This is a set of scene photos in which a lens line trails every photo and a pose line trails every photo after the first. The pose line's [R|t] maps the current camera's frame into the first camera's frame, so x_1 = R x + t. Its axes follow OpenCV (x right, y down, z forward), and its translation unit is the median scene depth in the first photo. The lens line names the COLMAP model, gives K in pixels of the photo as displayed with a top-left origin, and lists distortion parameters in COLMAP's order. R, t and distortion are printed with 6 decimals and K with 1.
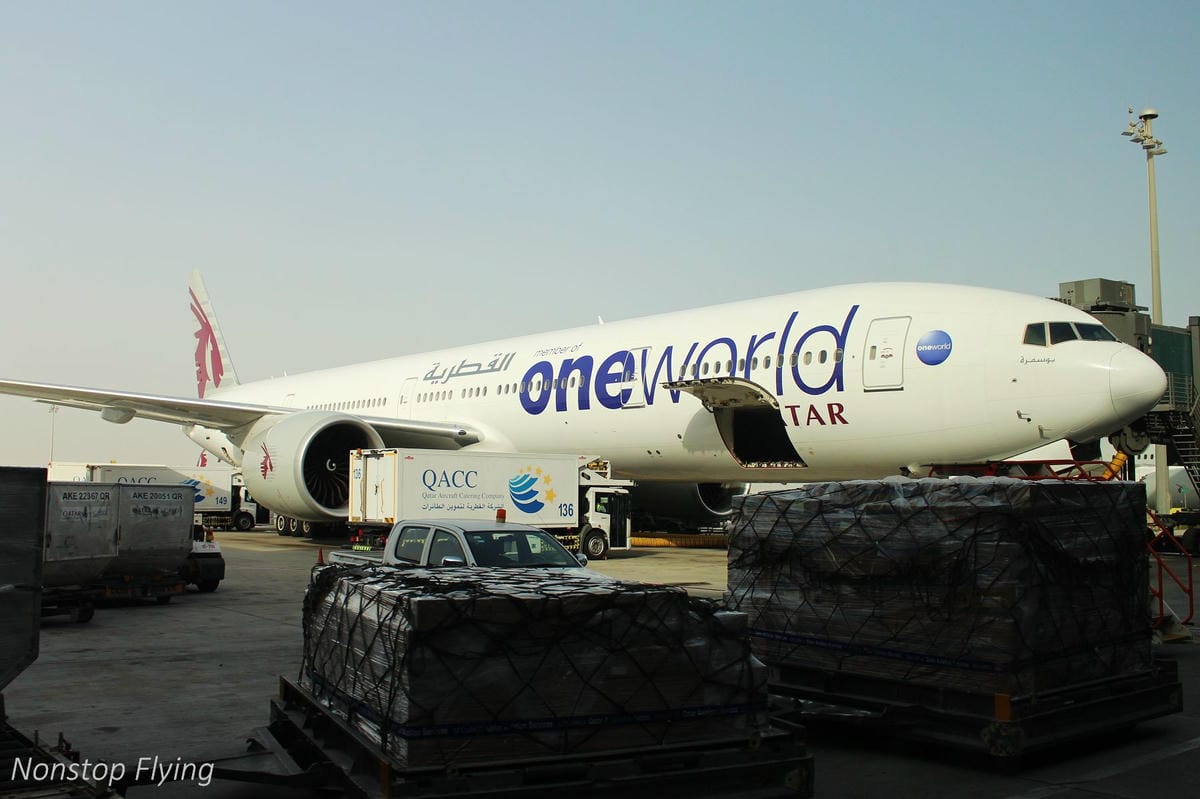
lens RADIAL K [[1470.2, 0, 600.0], [0, 1470.2, 399.5], [0, 0, 1]] dist [-0.479856, 0.981083]
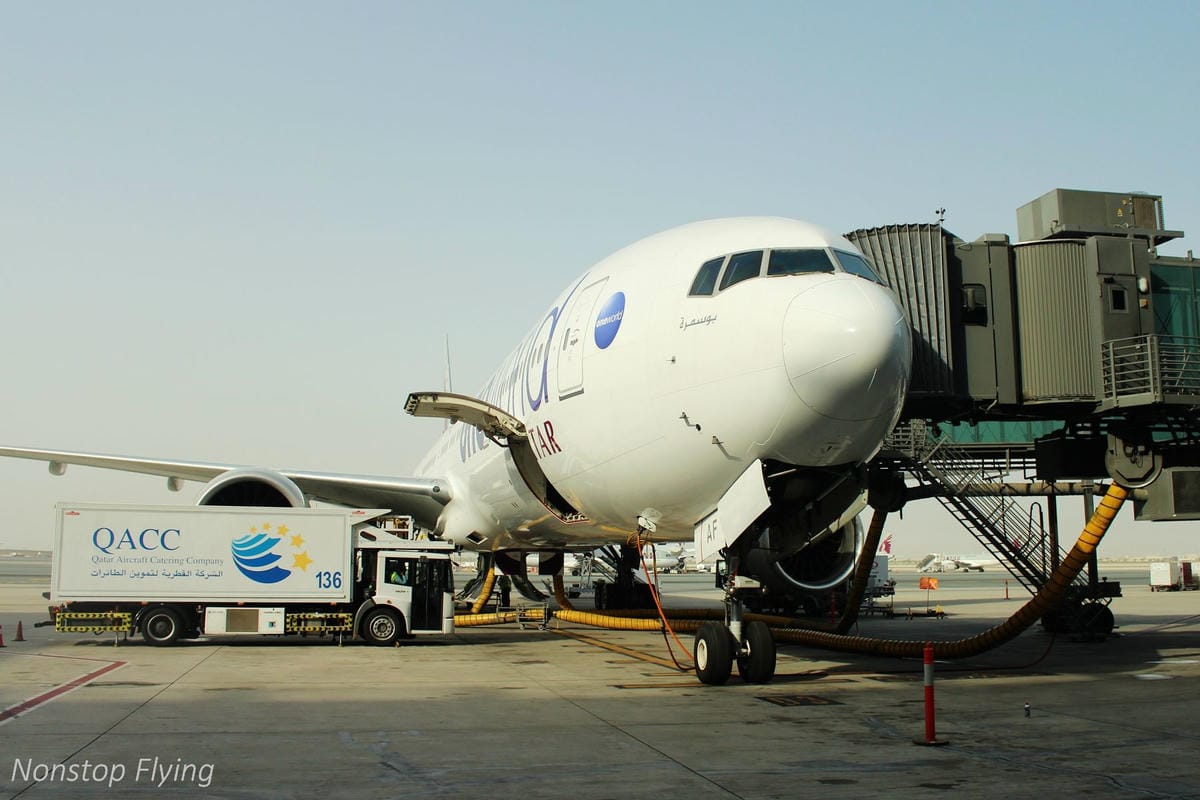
lens RADIAL K [[1470.2, 0, 600.0], [0, 1470.2, 400.0], [0, 0, 1]] dist [-0.479856, 0.981083]
pose [[0.891398, -0.061588, -0.449018, 0.449425], [0.039486, 0.997510, -0.058431, 0.030596], [0.451498, 0.034355, 0.891610, 0.384918]]
